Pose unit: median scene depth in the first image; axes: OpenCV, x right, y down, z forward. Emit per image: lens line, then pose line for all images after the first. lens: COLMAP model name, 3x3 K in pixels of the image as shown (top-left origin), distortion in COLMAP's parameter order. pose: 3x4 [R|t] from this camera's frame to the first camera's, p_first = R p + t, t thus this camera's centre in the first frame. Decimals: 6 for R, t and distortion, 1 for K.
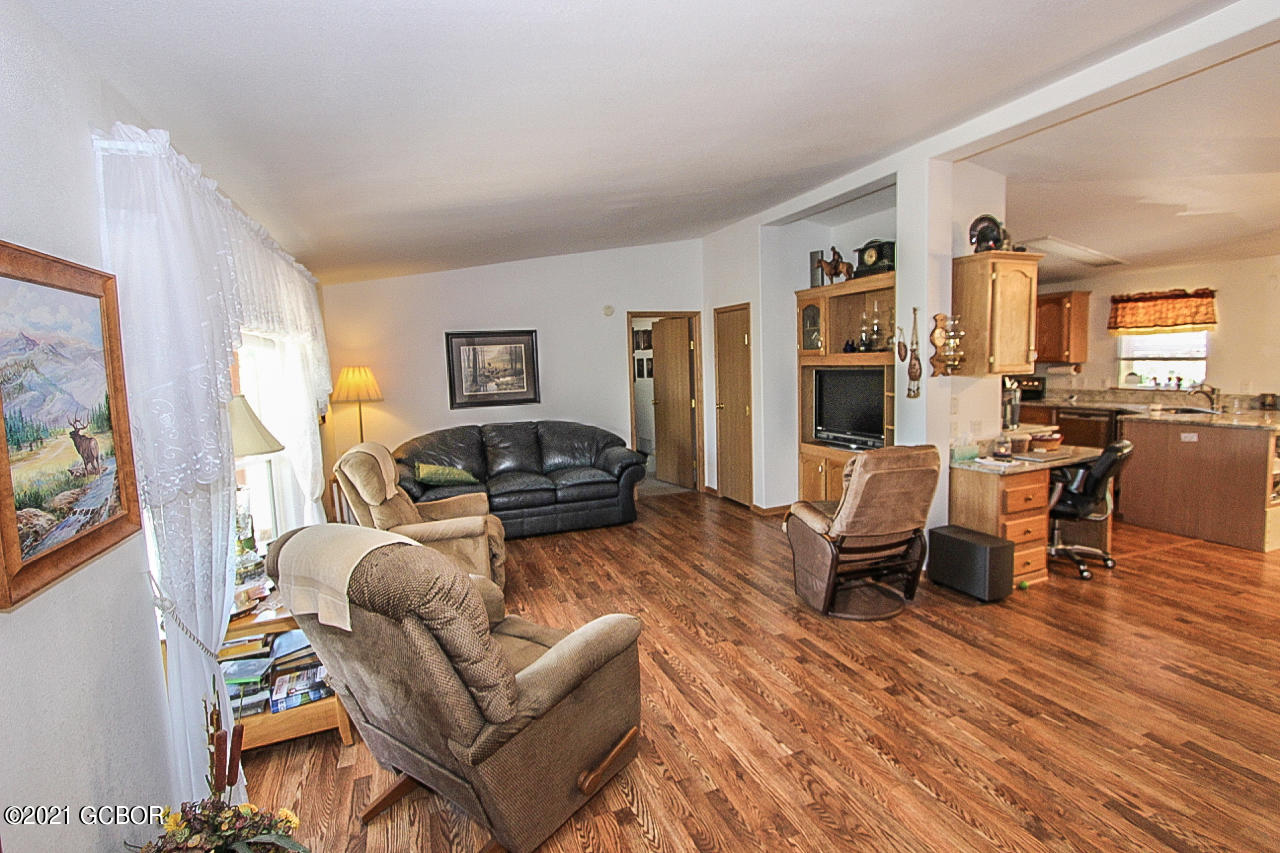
lens RADIAL K [[591.6, 0, 642.7], [0, 591.6, 419.5], [0, 0, 1]] dist [-0.015479, 0.001118]
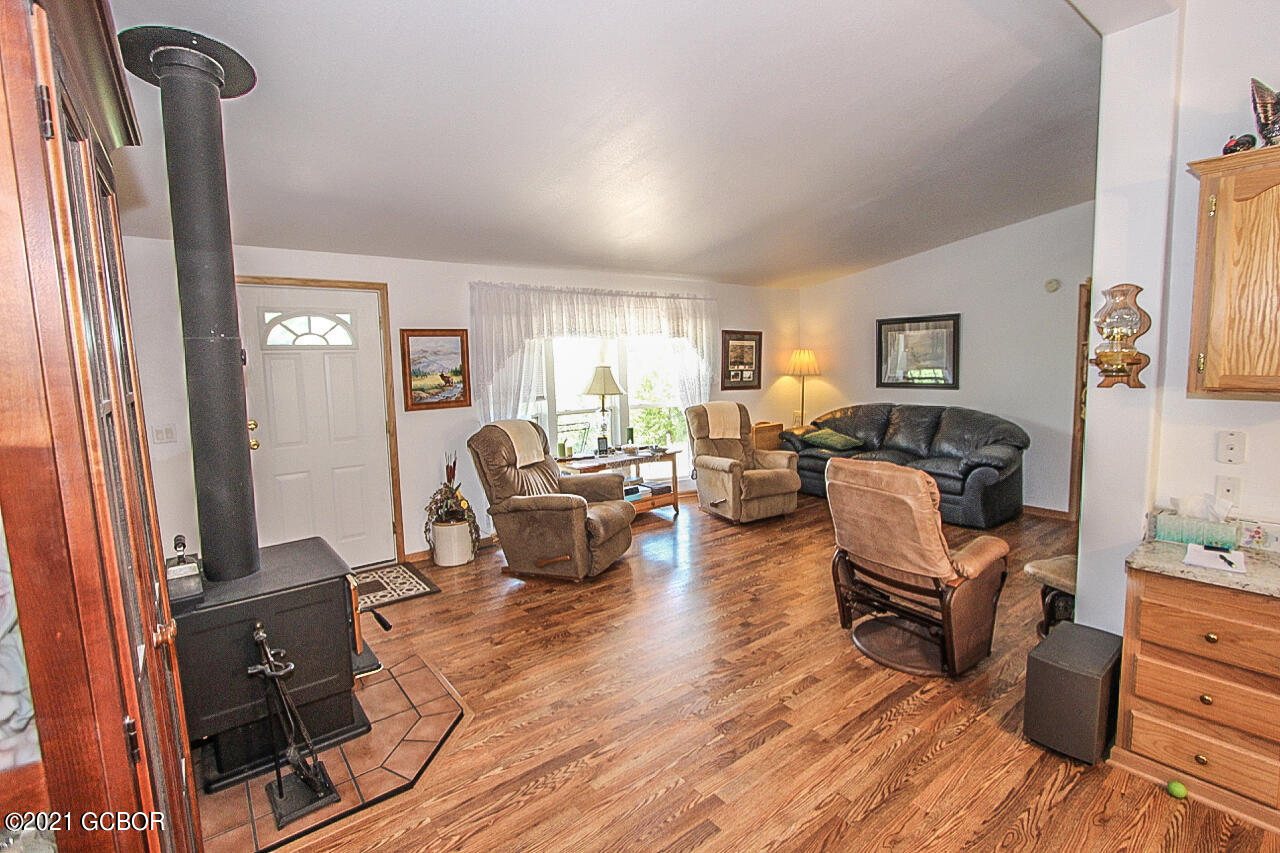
lens RADIAL K [[591.6, 0, 645.7], [0, 591.6, 425.4], [0, 0, 1]] dist [-0.015479, 0.001118]
pose [[0.283064, 0.138713, -0.949017, 1.121704], [-0.081495, 0.989386, 0.120305, -0.080741], [0.955632, 0.043286, 0.291364, 0.429182]]
